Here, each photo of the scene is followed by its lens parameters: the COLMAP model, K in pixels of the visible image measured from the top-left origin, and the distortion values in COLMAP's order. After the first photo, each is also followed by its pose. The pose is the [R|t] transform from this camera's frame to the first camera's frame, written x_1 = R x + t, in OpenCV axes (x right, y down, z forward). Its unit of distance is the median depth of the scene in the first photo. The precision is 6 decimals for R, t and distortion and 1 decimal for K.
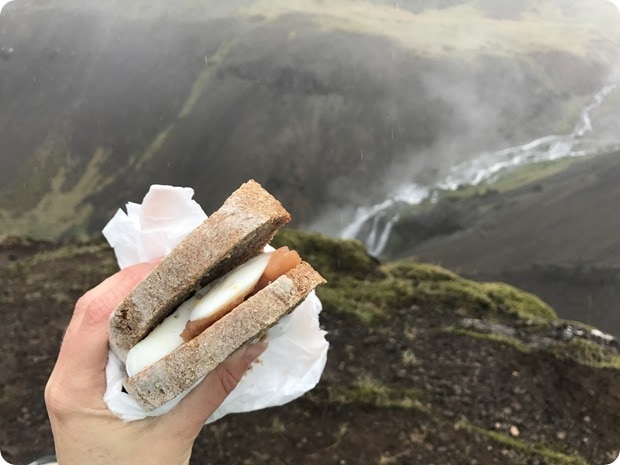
lens RADIAL K [[512.7, 0, 310.0], [0, 512.7, 232.5], [0, 0, 1]] dist [0.045551, -0.058554]
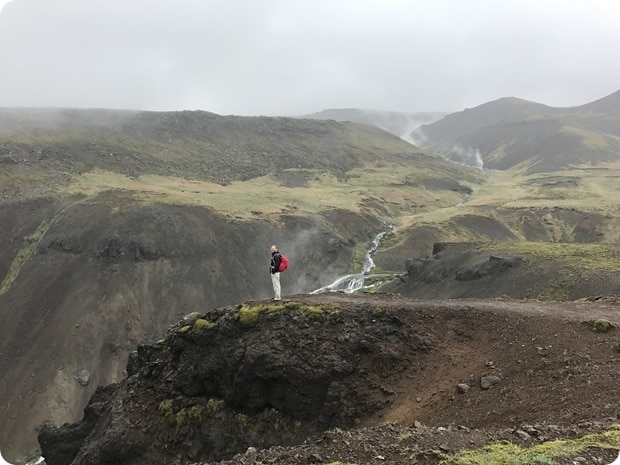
lens RADIAL K [[506.6, 0, 310.0], [0, 506.6, 232.5], [0, 0, 1]] dist [0.090881, -0.184062]
pose [[0.934624, -0.076880, 0.347229, -0.030814], [0.174894, 0.949493, -0.260529, 0.016684], [-0.309662, 0.304225, 0.900864, -0.094434]]
